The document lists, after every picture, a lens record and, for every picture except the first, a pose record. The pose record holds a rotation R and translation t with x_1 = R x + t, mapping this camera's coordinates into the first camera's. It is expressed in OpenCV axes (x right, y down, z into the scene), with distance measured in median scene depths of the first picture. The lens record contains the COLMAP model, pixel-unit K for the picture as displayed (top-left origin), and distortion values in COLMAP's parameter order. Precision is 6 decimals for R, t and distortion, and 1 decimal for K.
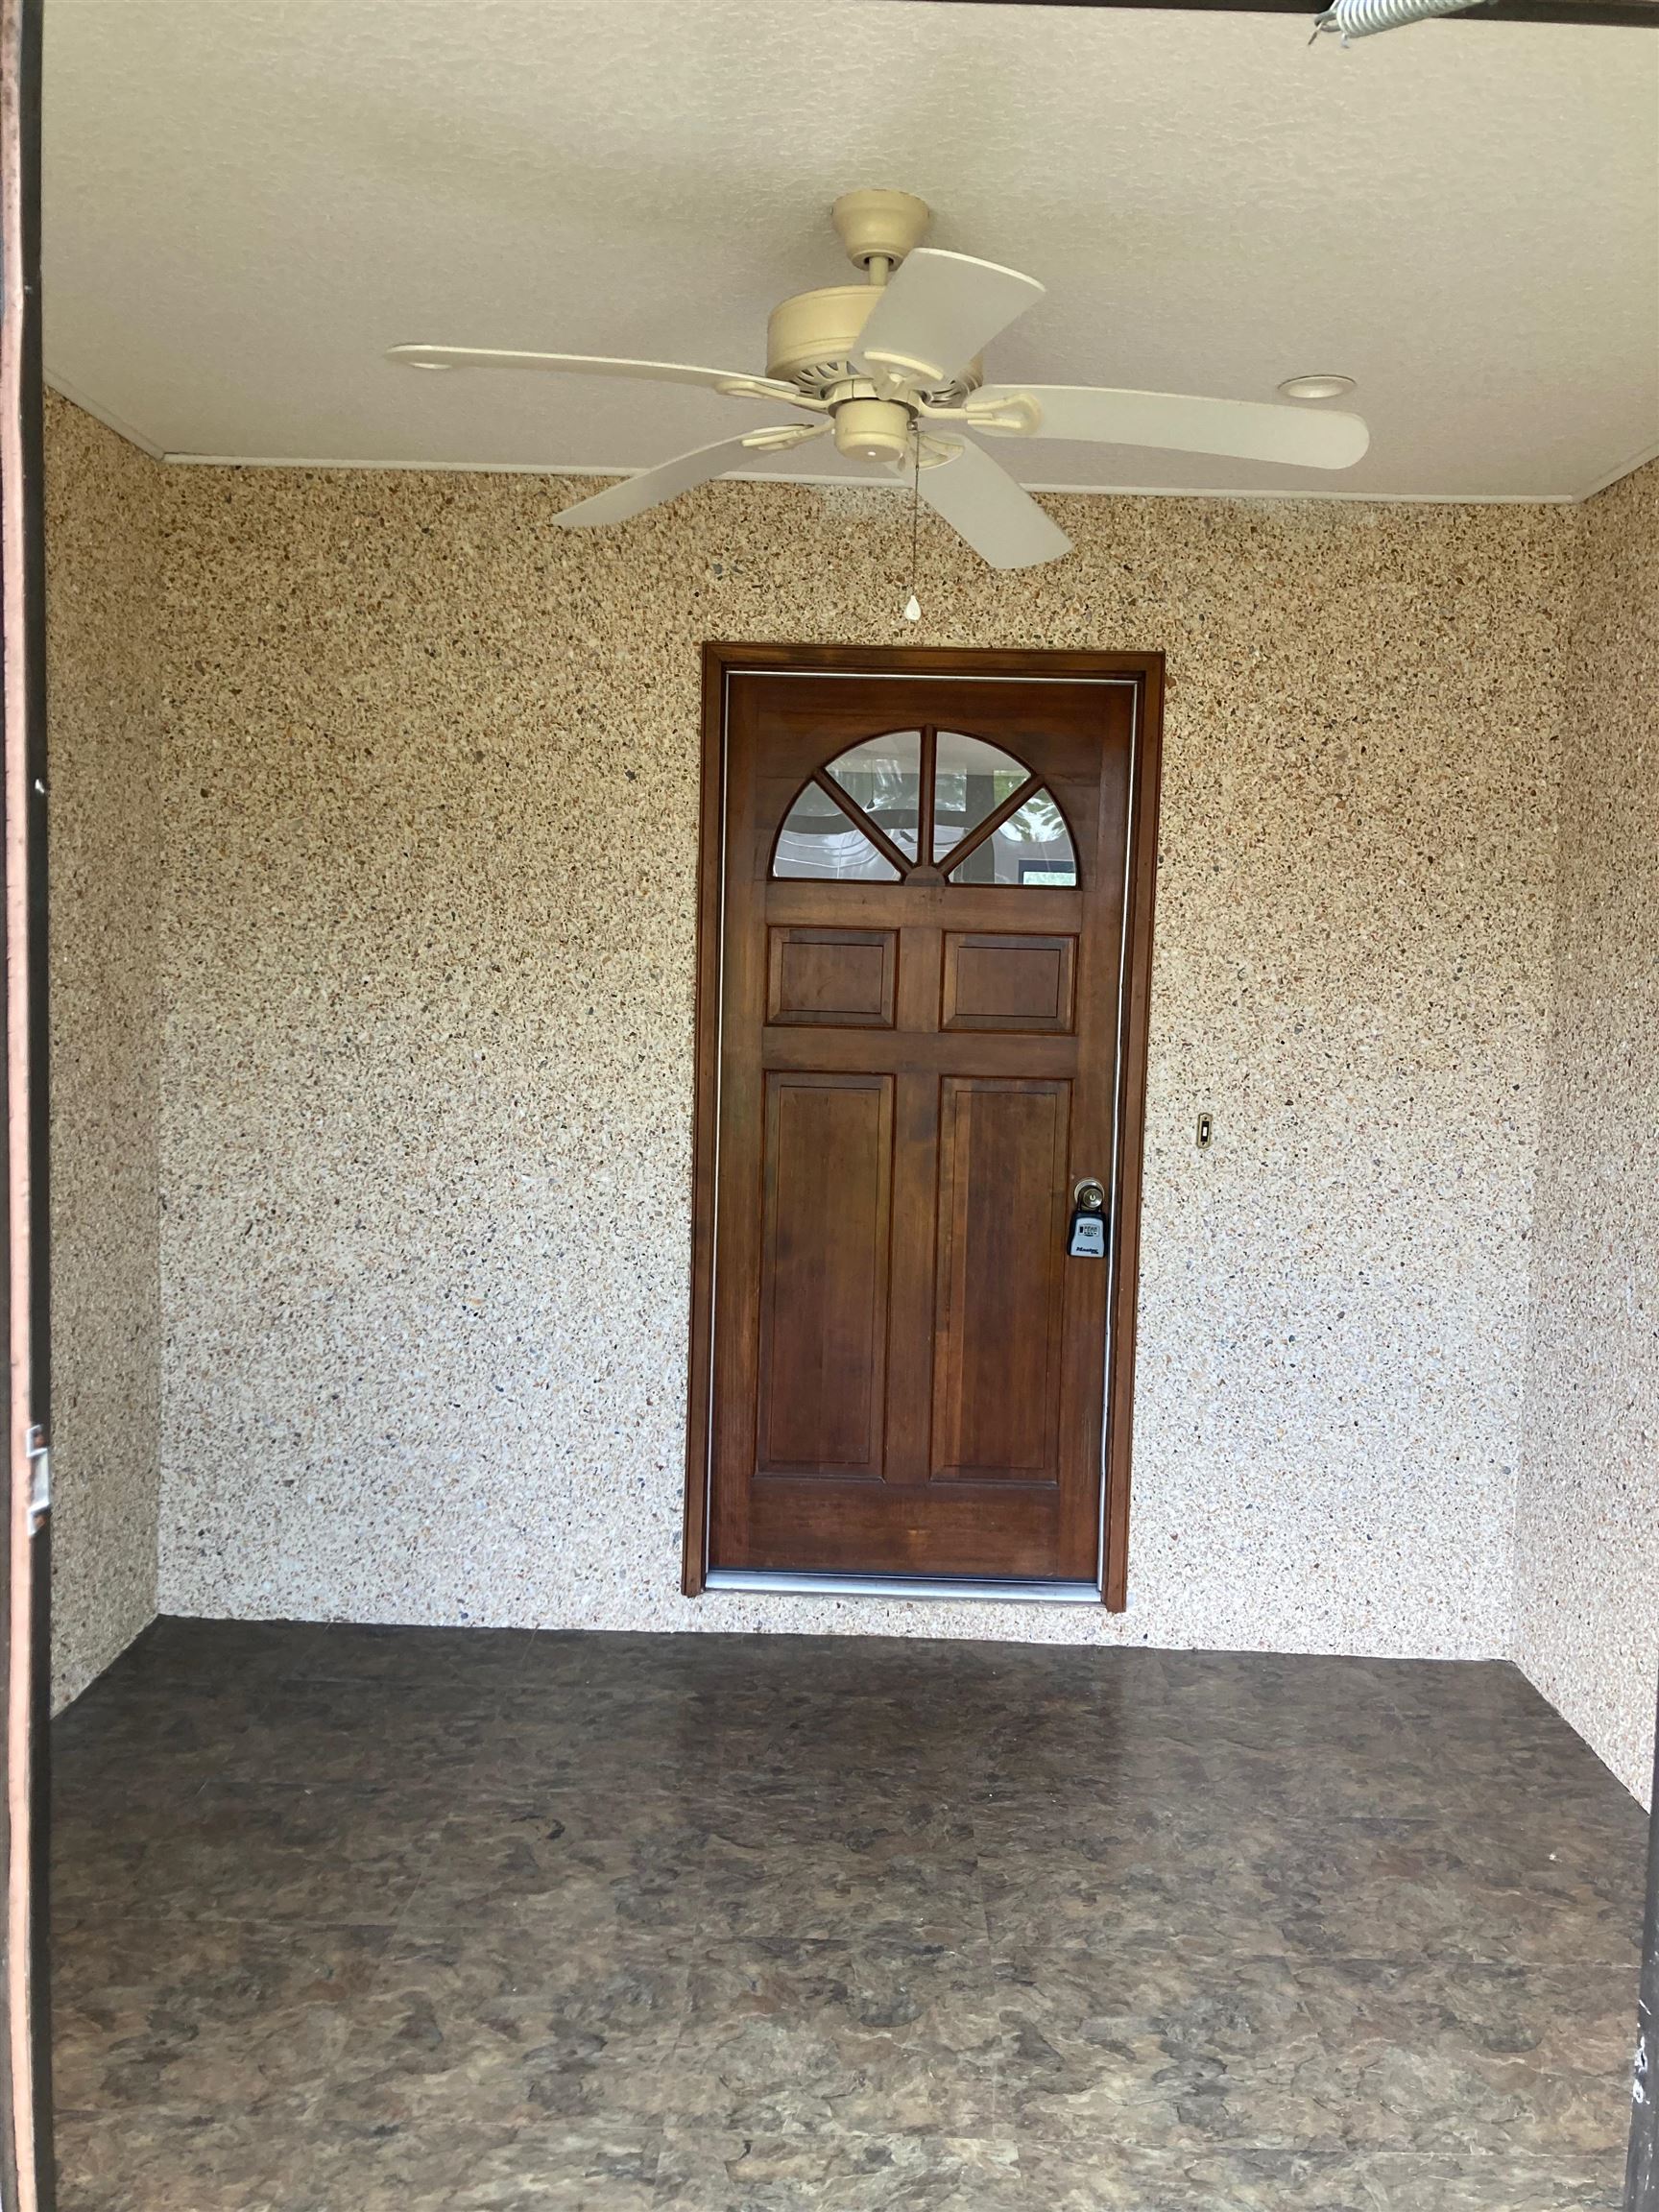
lens RADIAL K [[1827.1, 0, 822.1], [0, 1827.1, 1106.2], [0, 0, 1]] dist [0.056553, -0.055030]
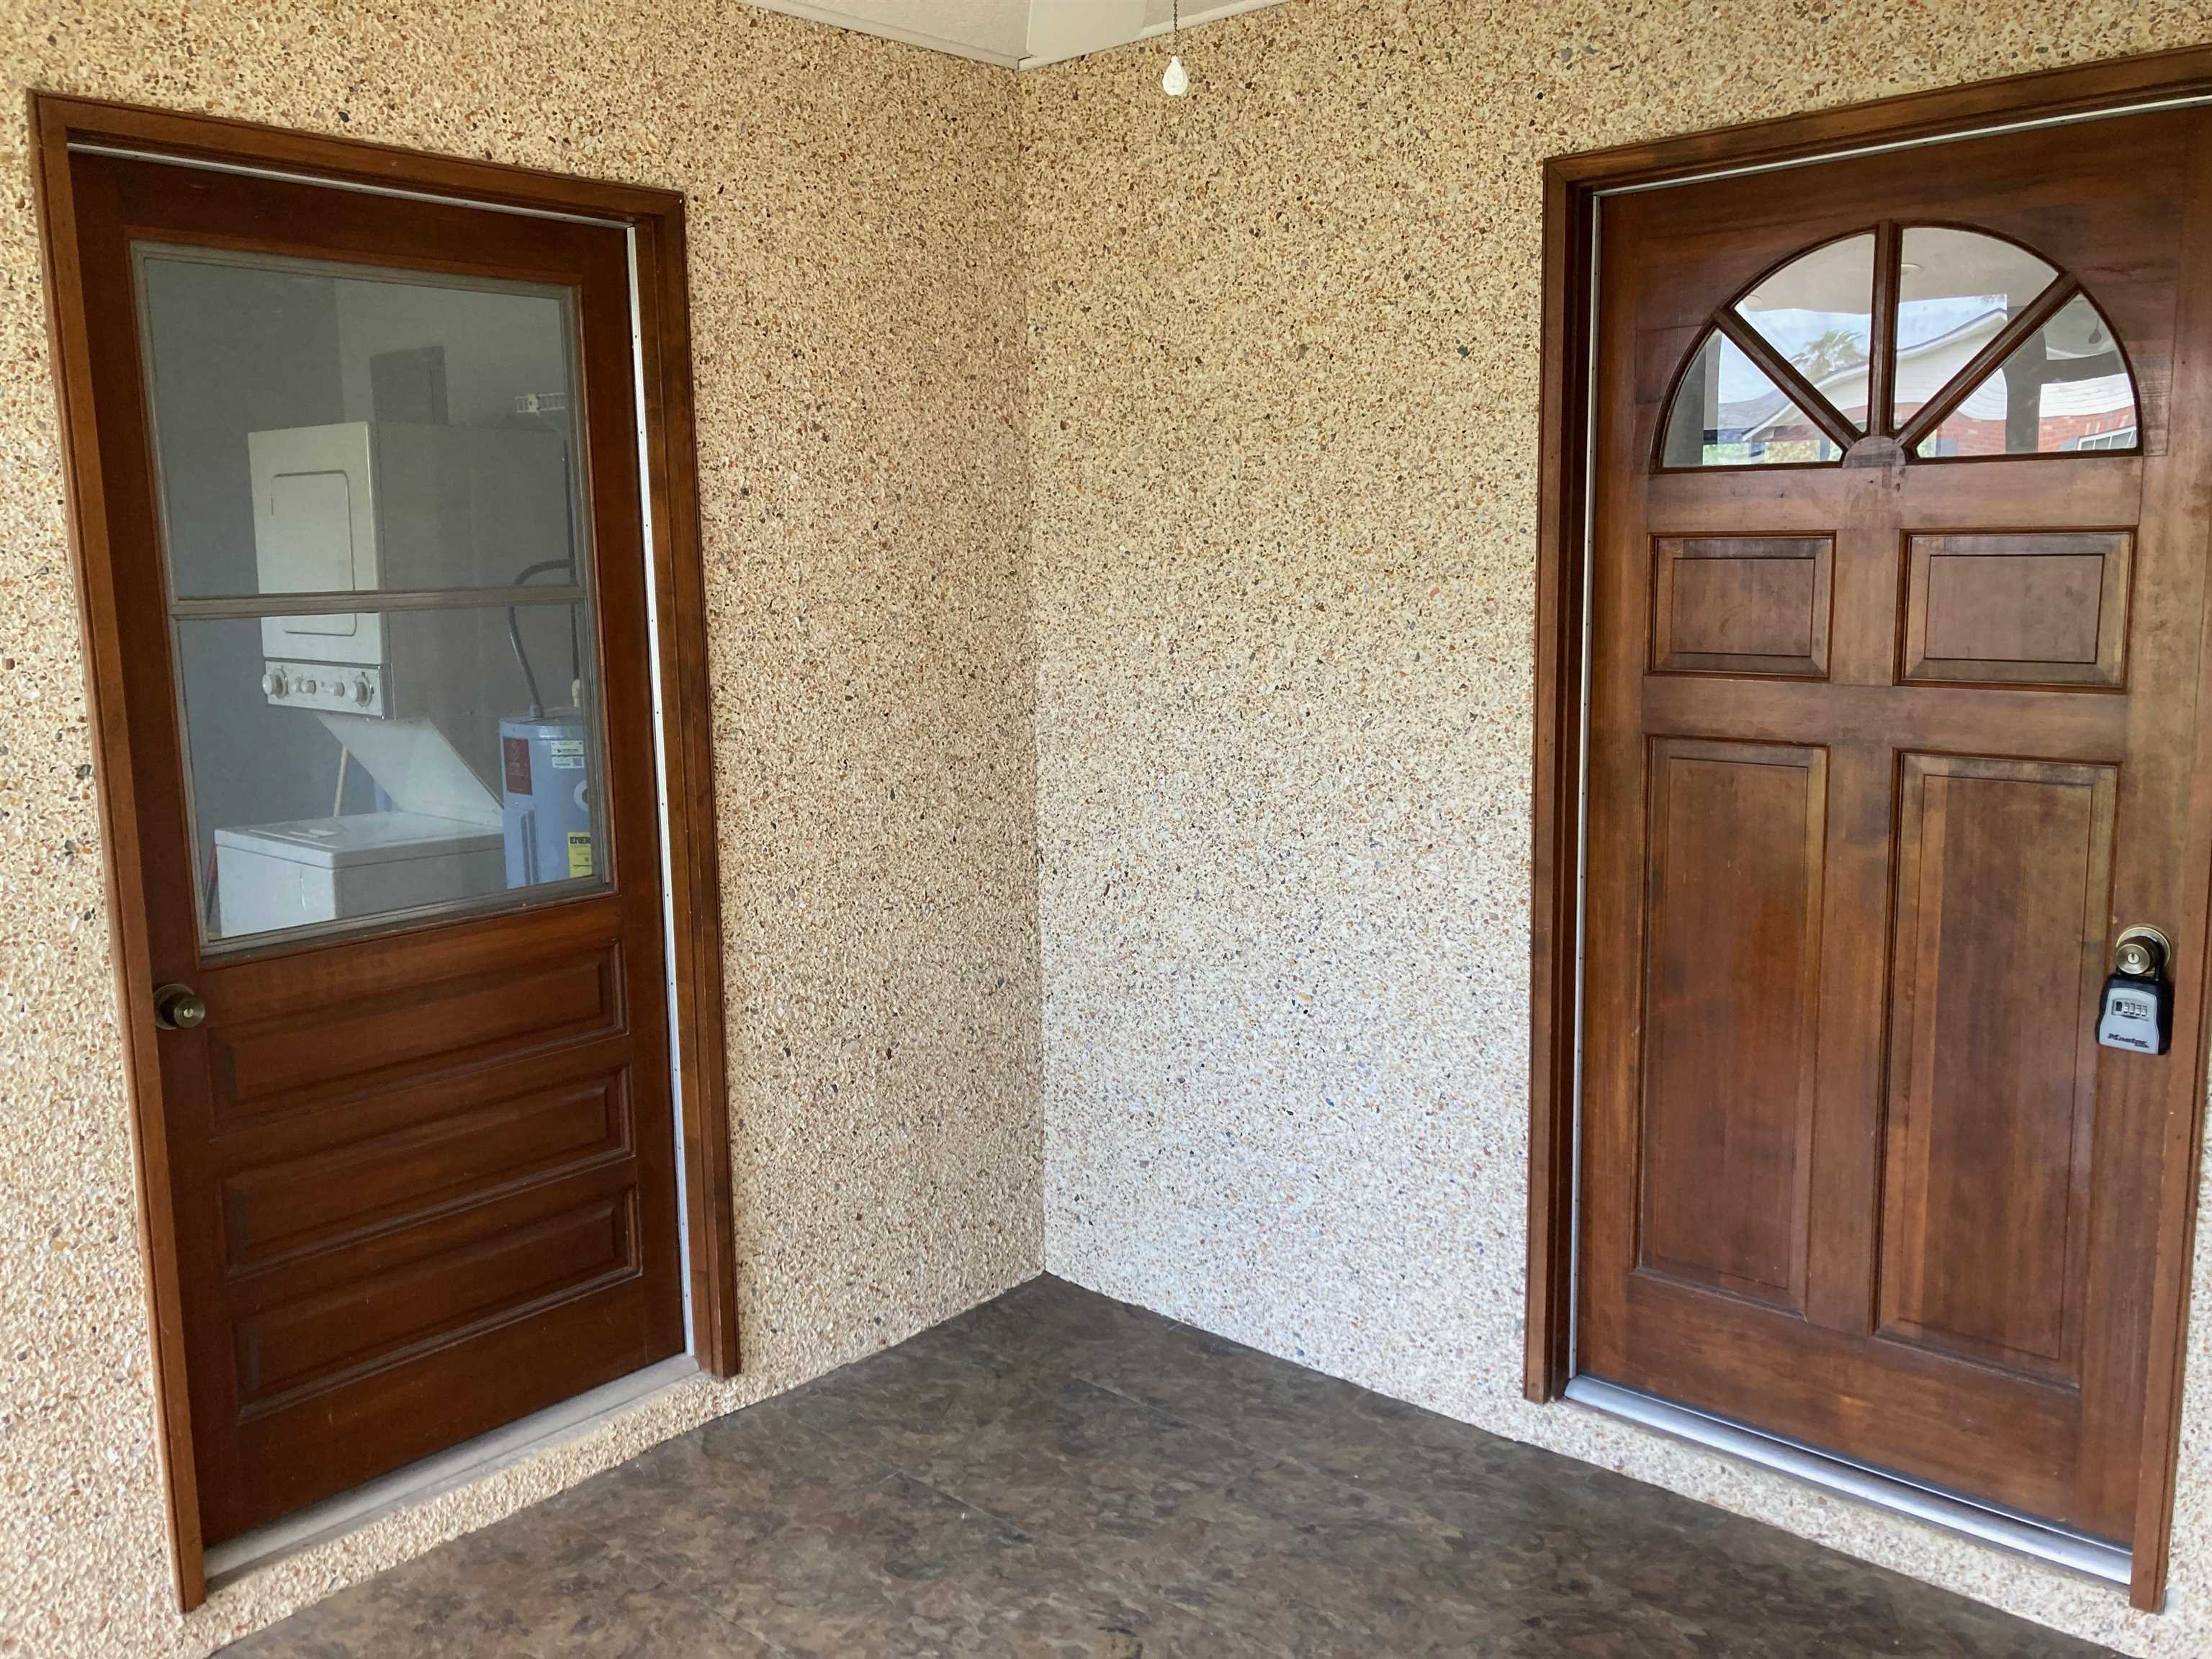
lens RADIAL K [[1827.1, 0, 1093.1], [0, 1827.1, 812.3], [0, 0, 1]] dist [0.056553, -0.055030]
pose [[0.746167, 0.056048, -0.663396, 0.301009], [-0.010534, 0.997319, 0.072411, -0.040796], [0.665676, -0.047043, 0.744757, 0.303684]]
